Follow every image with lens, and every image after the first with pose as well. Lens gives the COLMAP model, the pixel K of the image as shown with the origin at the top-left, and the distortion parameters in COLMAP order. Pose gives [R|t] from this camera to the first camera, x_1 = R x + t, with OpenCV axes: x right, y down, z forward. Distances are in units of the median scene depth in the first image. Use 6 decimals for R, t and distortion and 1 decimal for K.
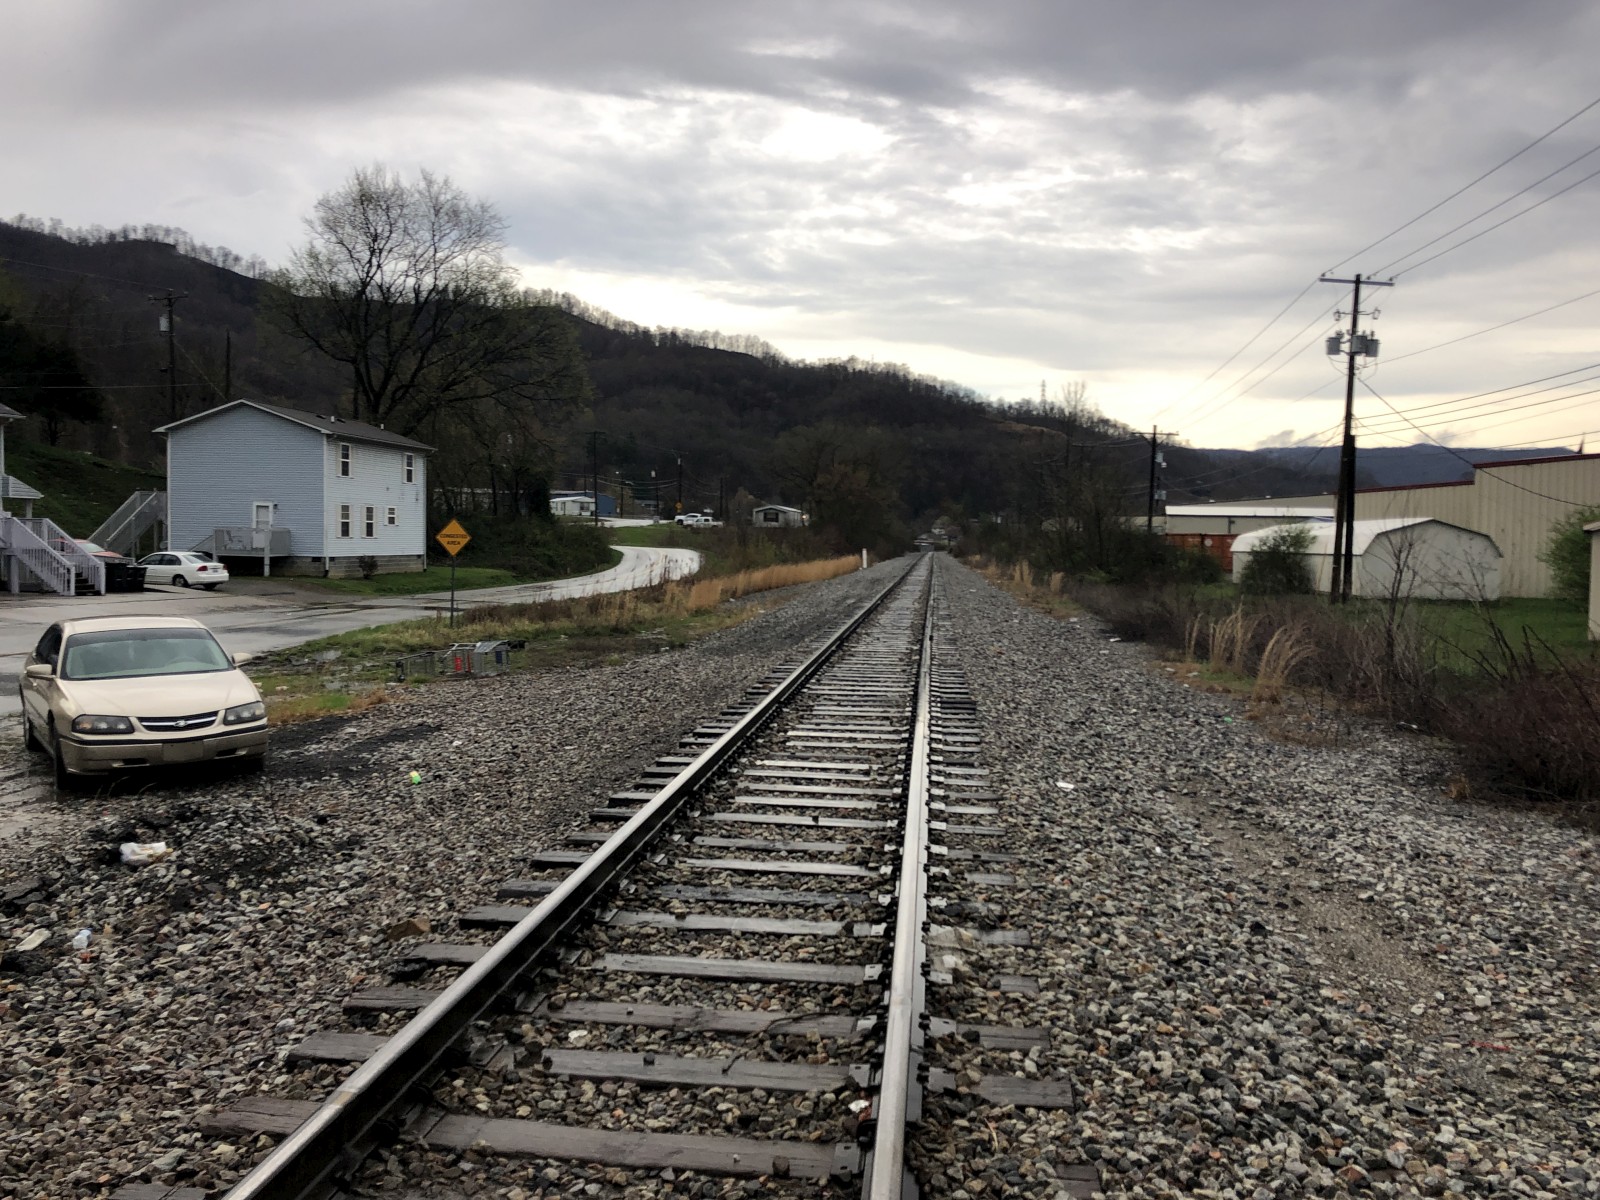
lens RADIAL K [[1353.2, 0, 797.7], [0, 1353.2, 559.2], [0, 0, 1]] dist [0.021335, 0.004670]
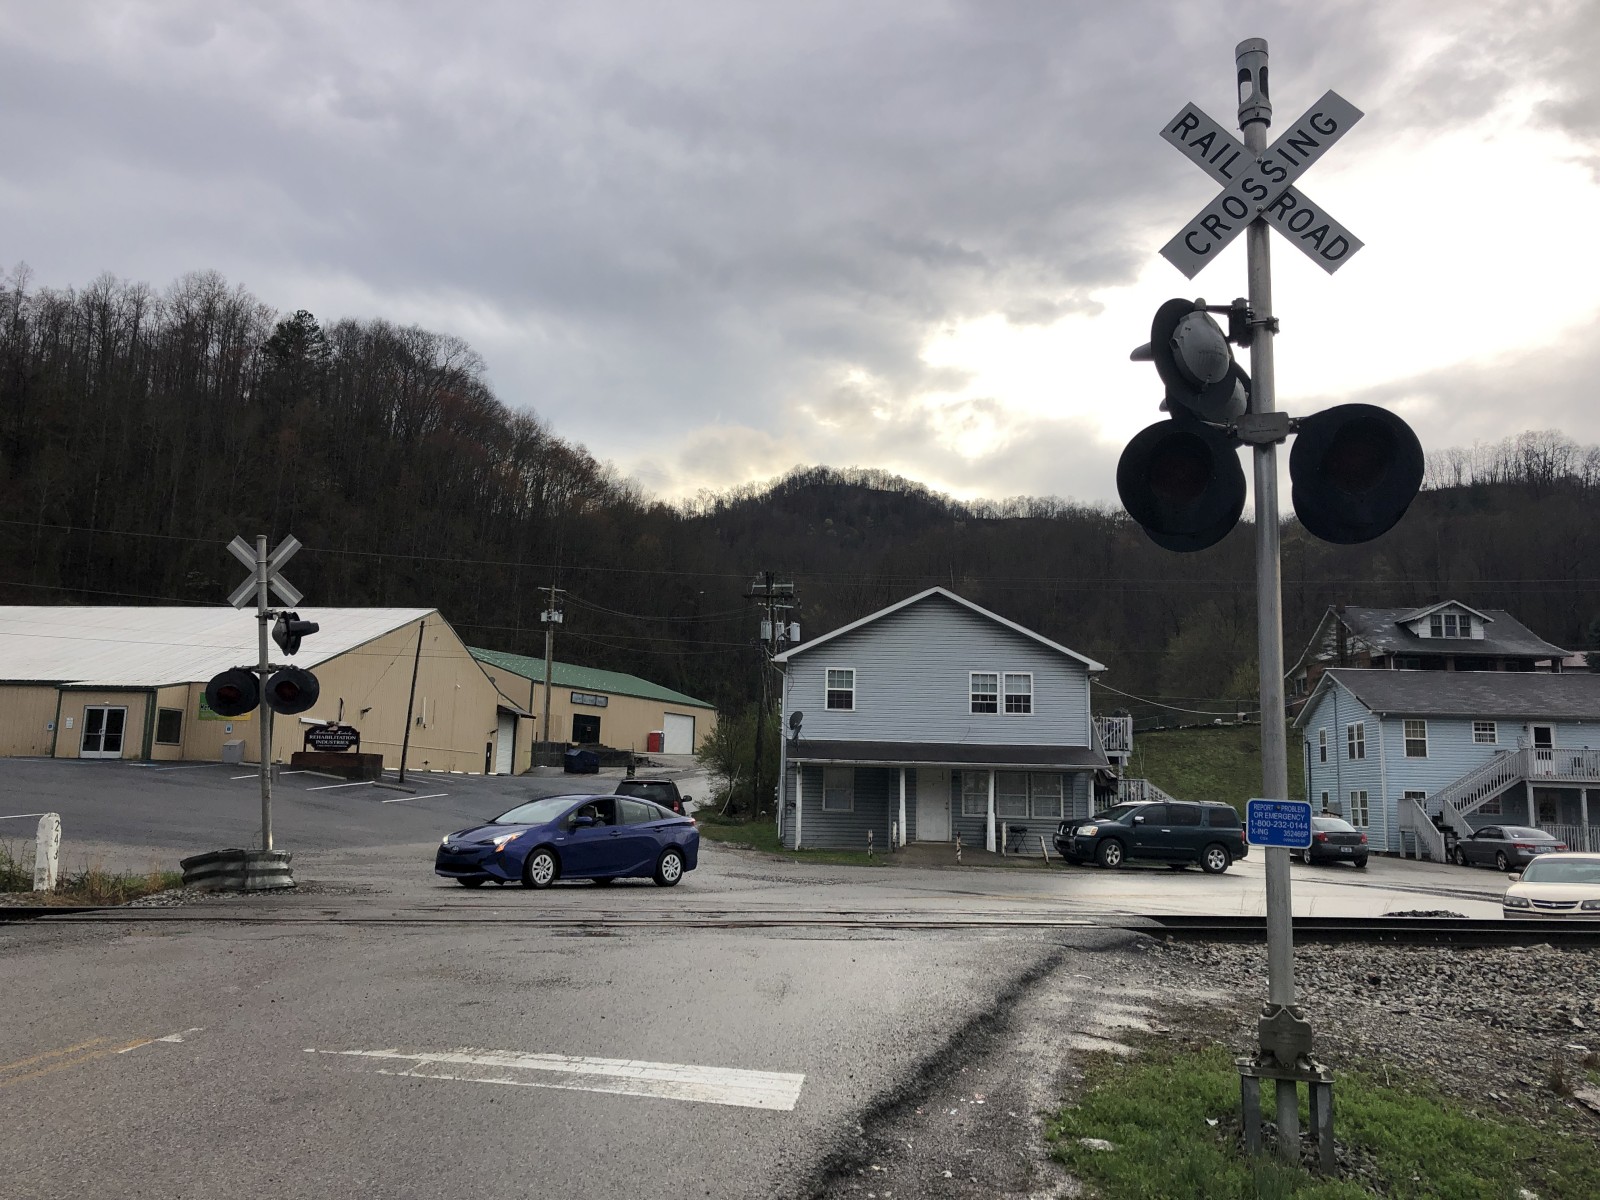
lens RADIAL K [[1316.8, 0, 800.5], [0, 1316.8, 559.8], [0, 0, 1]] dist [0.037047, -0.039461]
pose [[0.267763, -0.183930, -0.945766, 1.019339], [-0.034204, 0.979176, -0.200112, 0.058087], [0.962878, 0.085932, 0.255895, -0.449499]]
